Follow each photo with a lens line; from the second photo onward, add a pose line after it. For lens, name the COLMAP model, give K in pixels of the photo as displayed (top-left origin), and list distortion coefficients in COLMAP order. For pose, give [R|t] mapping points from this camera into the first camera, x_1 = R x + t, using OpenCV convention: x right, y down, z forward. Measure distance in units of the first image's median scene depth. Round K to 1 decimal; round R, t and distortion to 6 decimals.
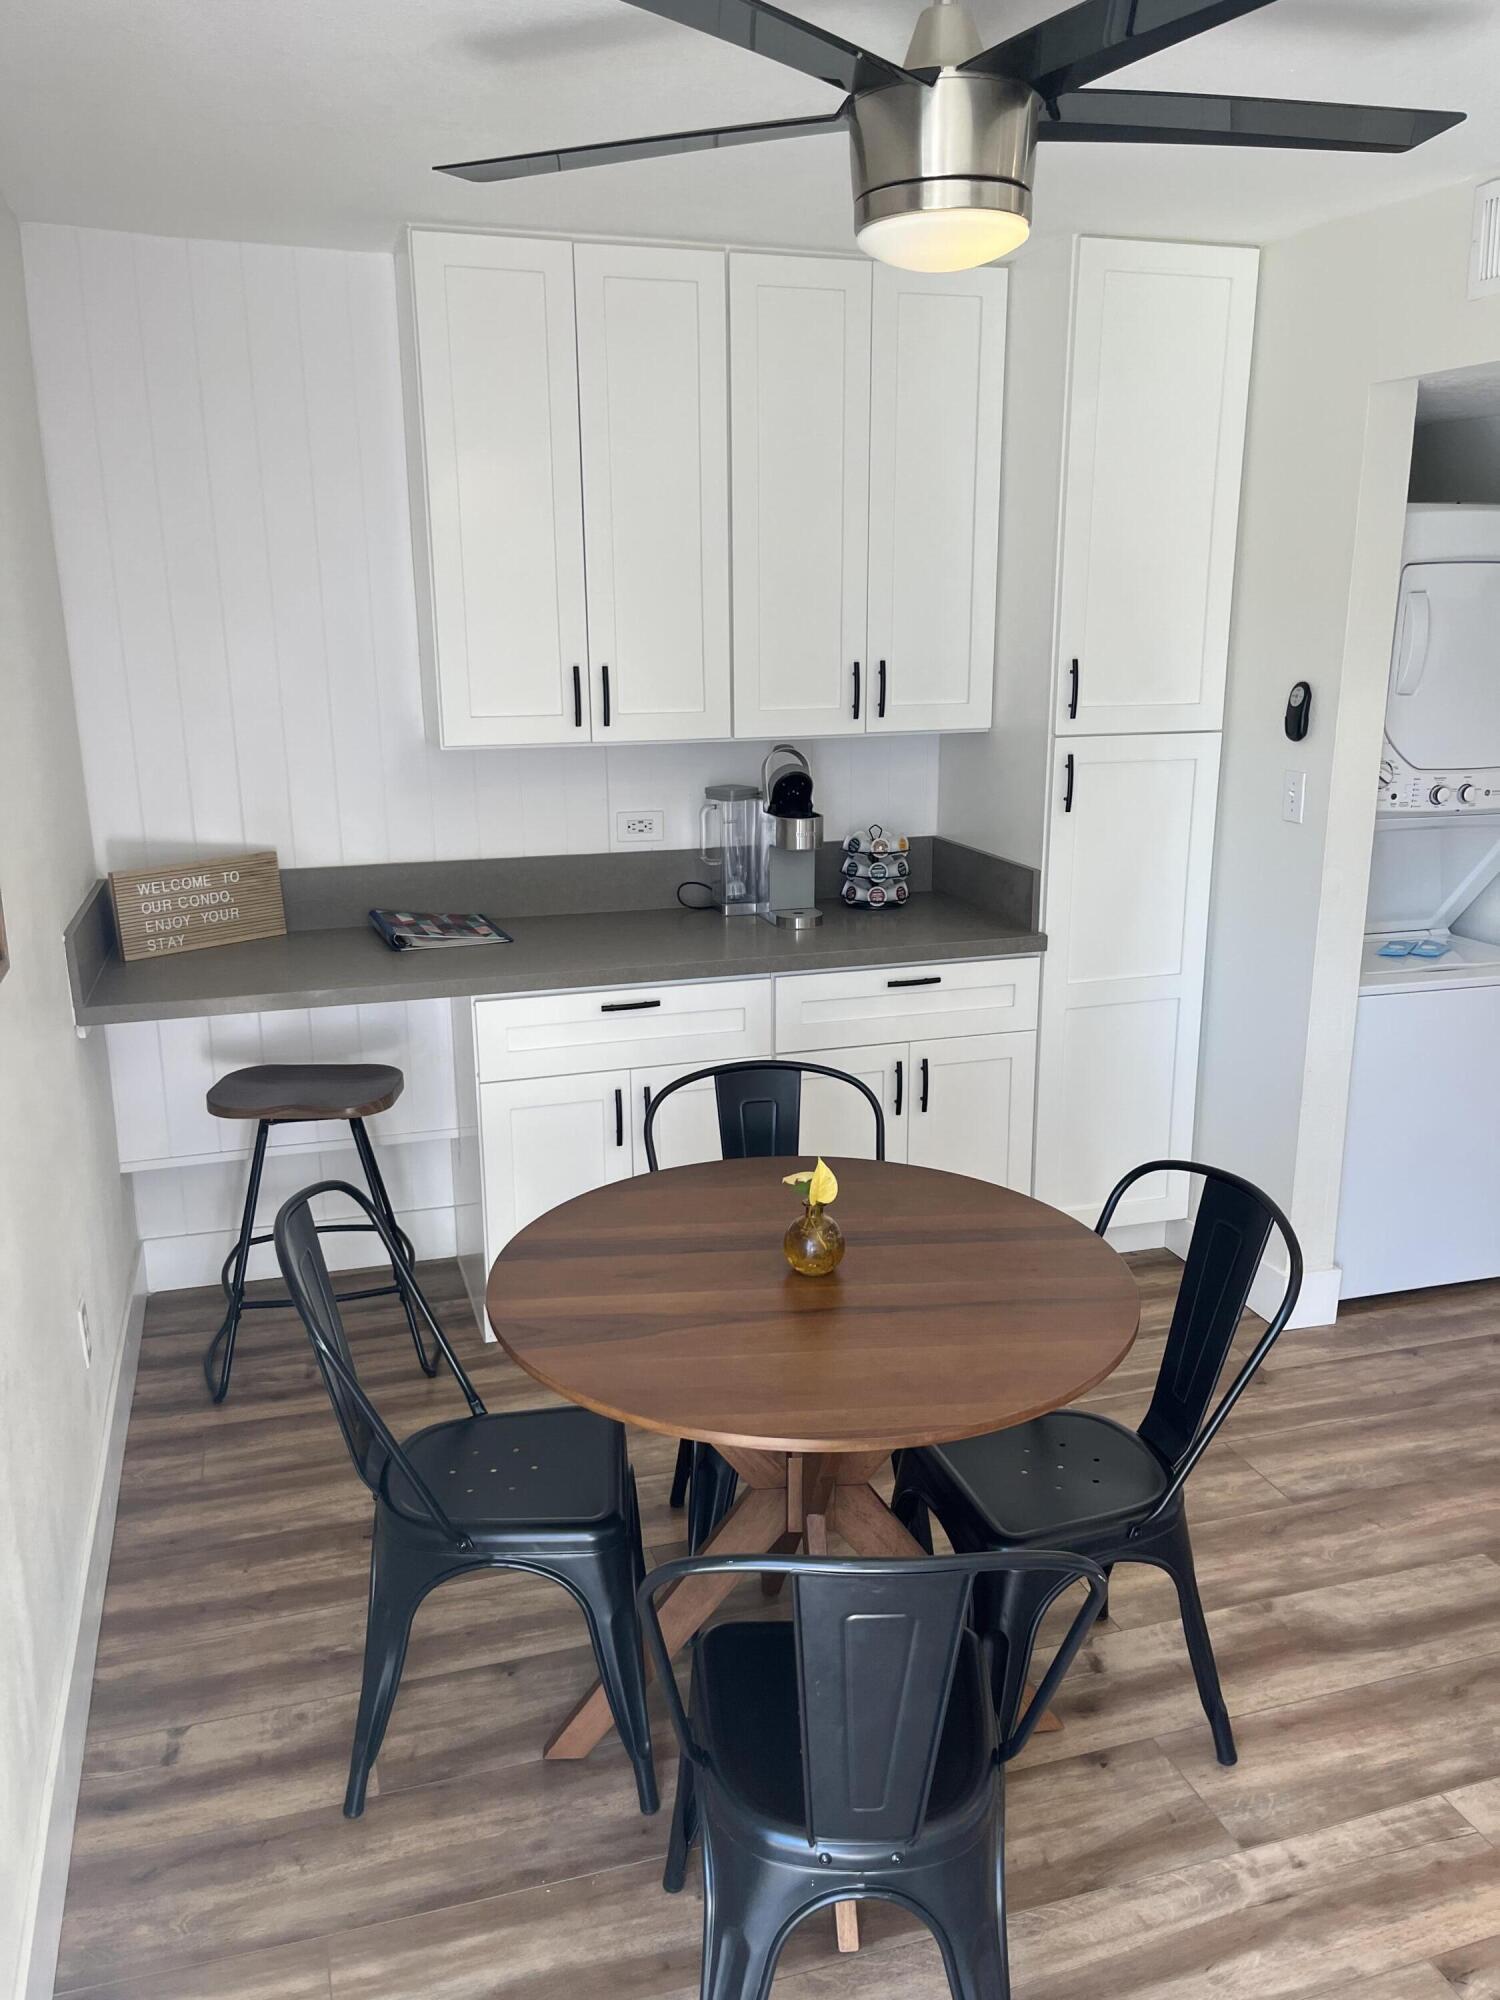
lens RADIAL K [[1507.1, 0, 761.5], [0, 1507.1, 1011.9], [0, 0, 1]] dist [0.051244, -0.073122]
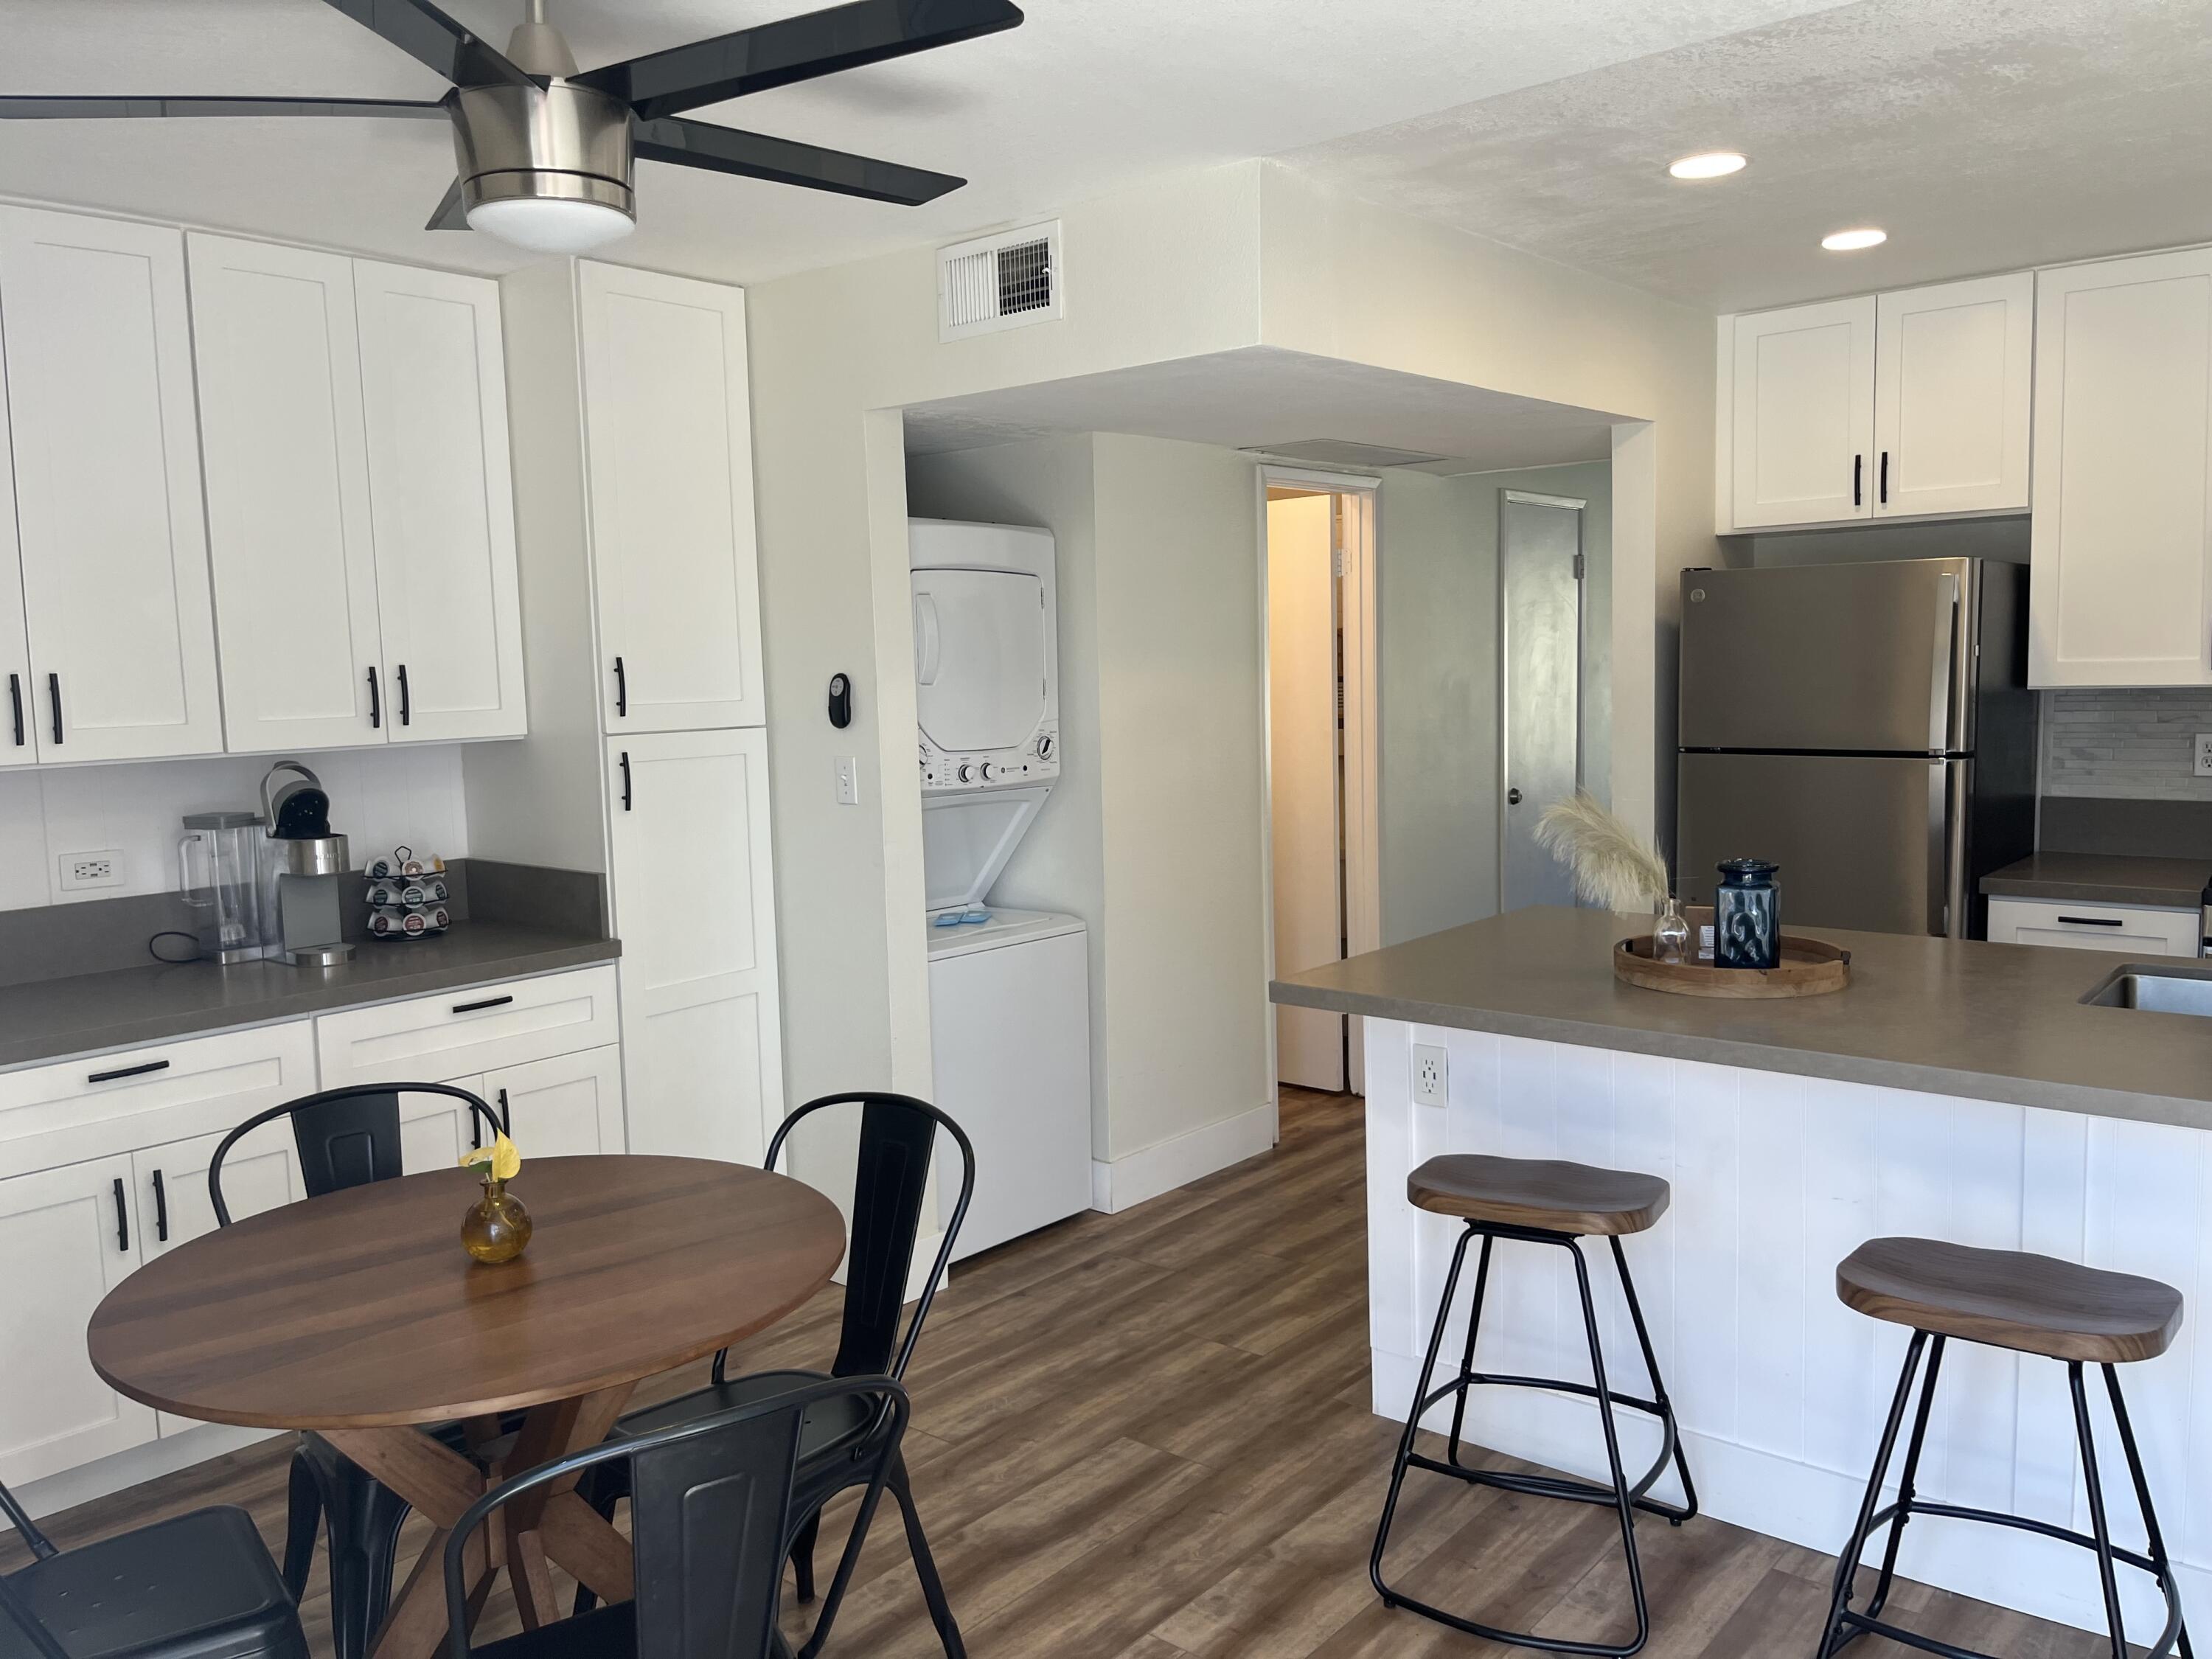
lens RADIAL K [[1666.8, 0, 1121.7], [0, 1666.8, 825.5], [0, 0, 1]] dist [0.051244, -0.073122]
pose [[0.843421, -0.069554, 0.532732, -0.115684], [0.158634, 0.979615, -0.123249, 0.066892], [-0.513300, 0.188460, 0.837261, -0.069669]]
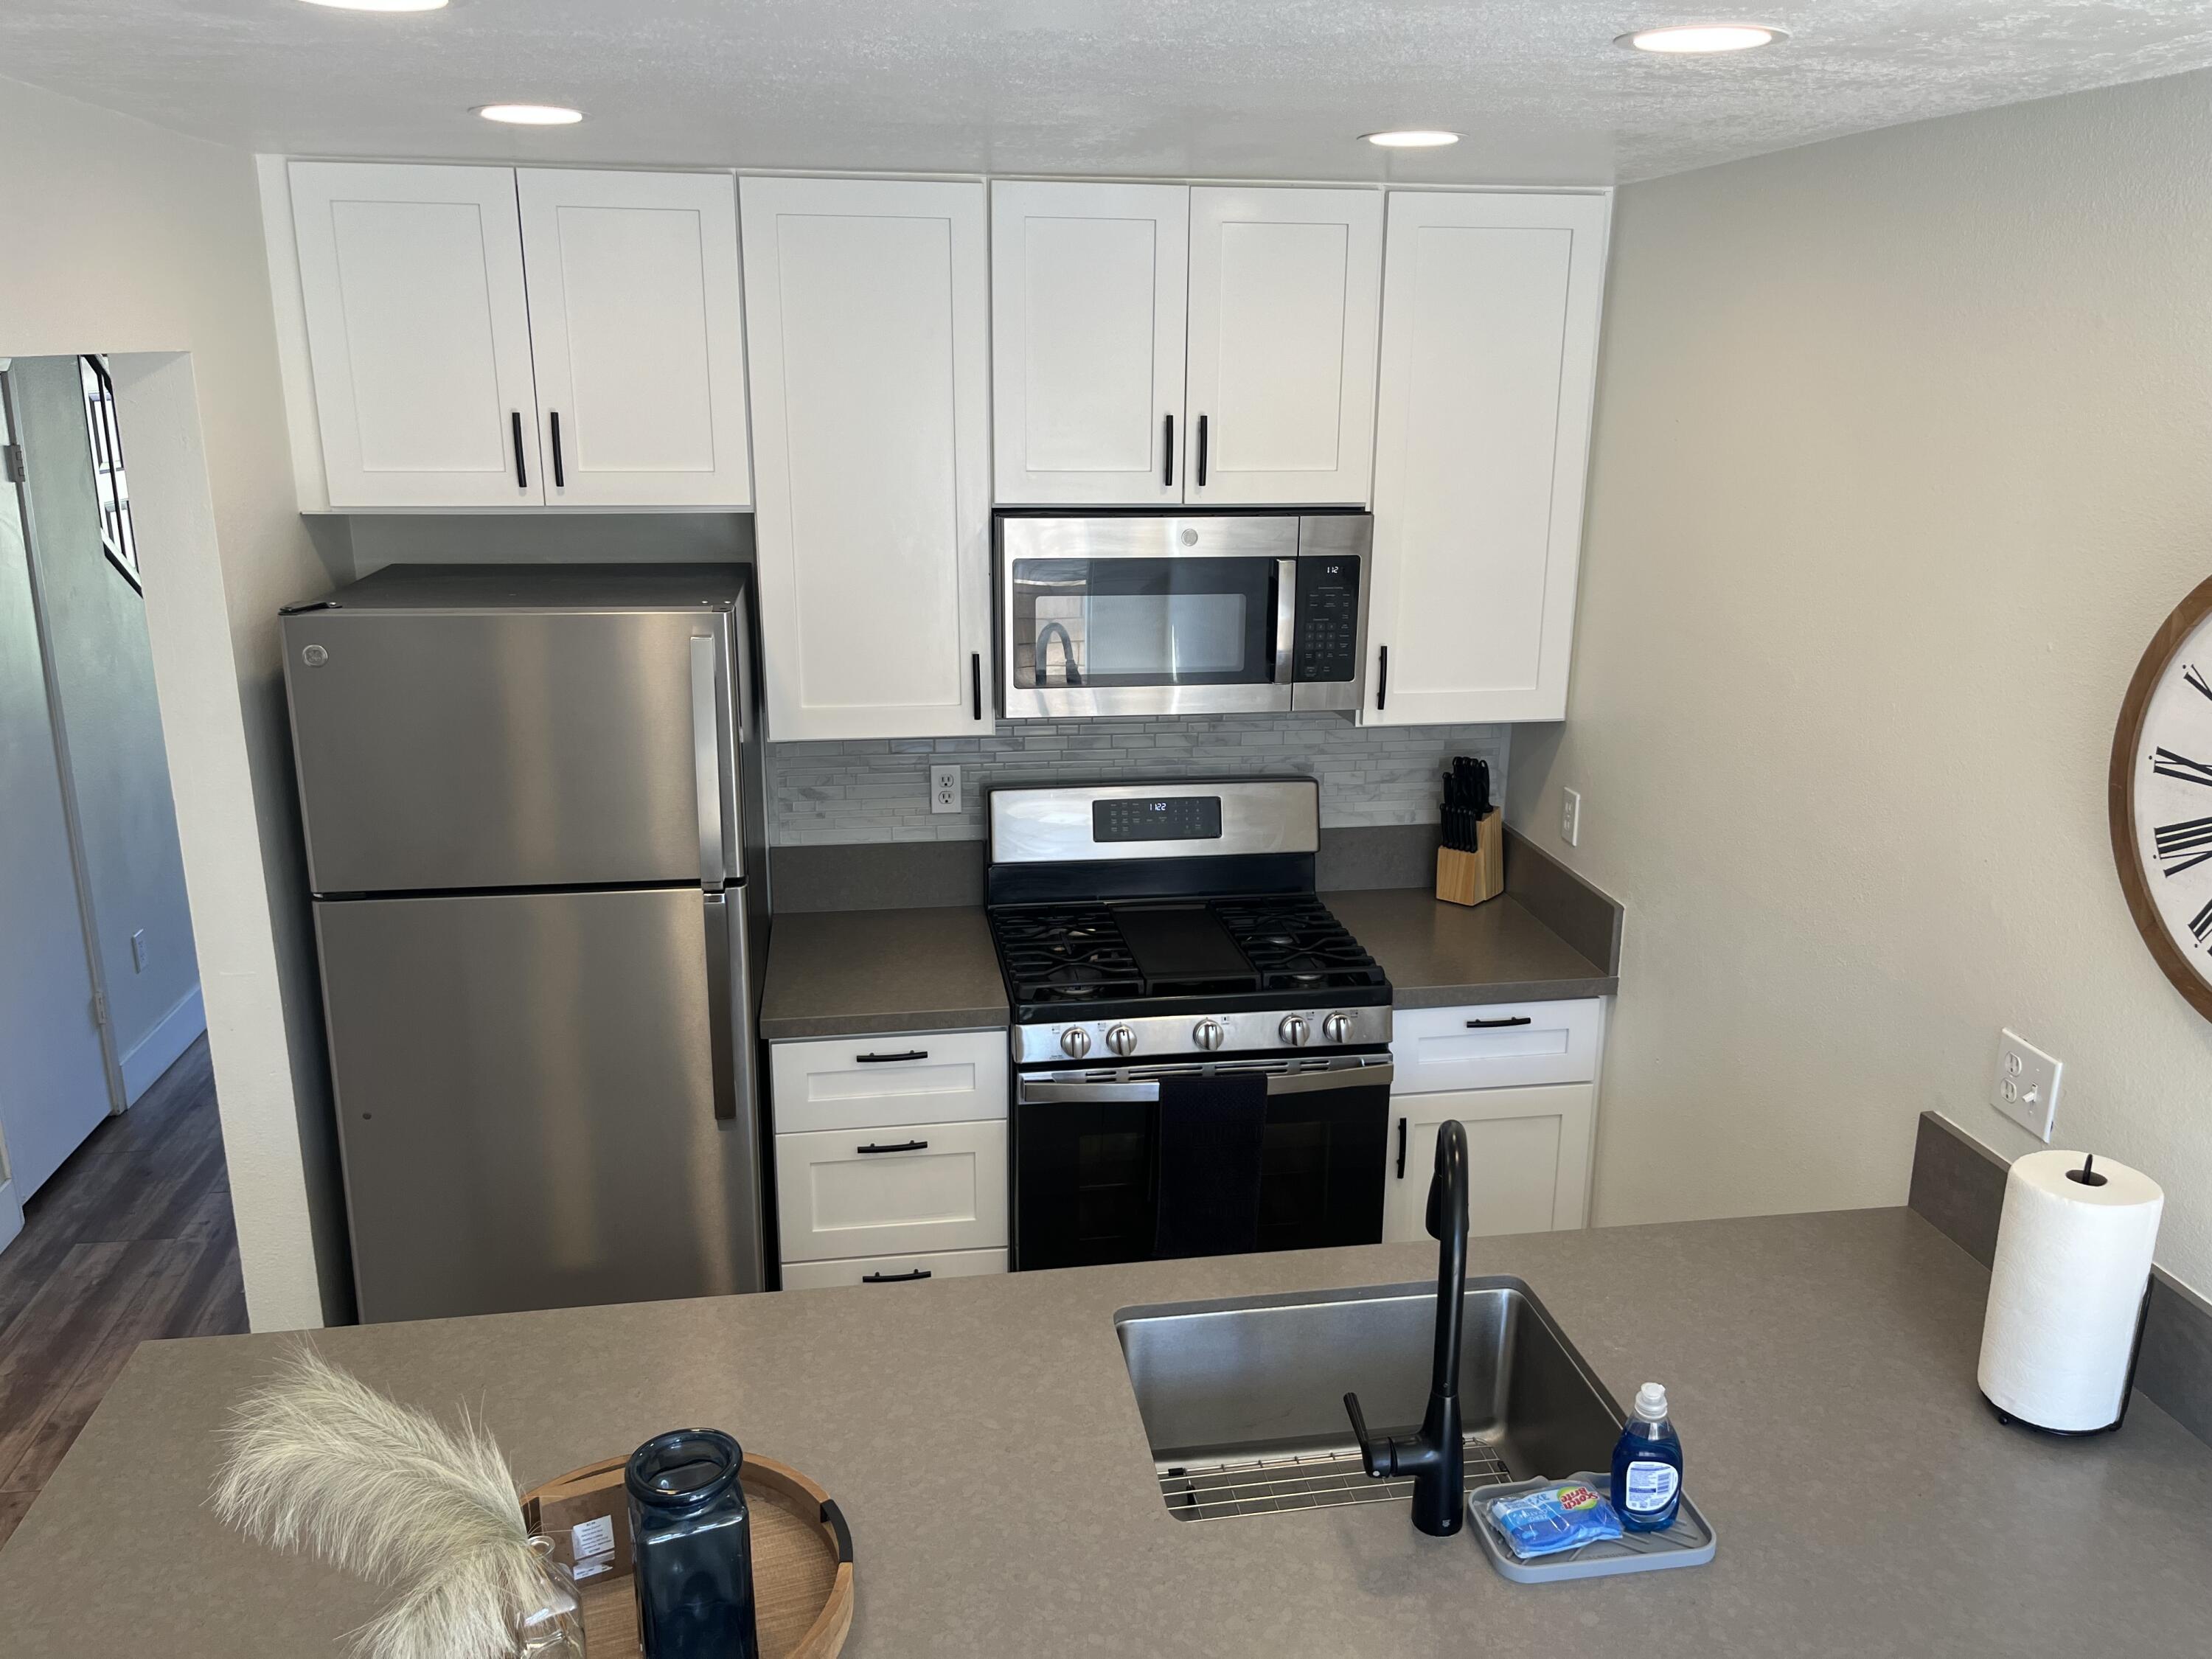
lens RADIAL K [[1666.8, 0, 1127.5], [0, 1666.8, 819.9], [0, 0, 1]] dist [0.051244, -0.073122]
pose [[0.134976, -0.255402, 0.957367, 0.258241], [0.245409, 0.944721, 0.217430, -0.218837], [-0.959977, 0.205599, 0.190192, 0.270736]]
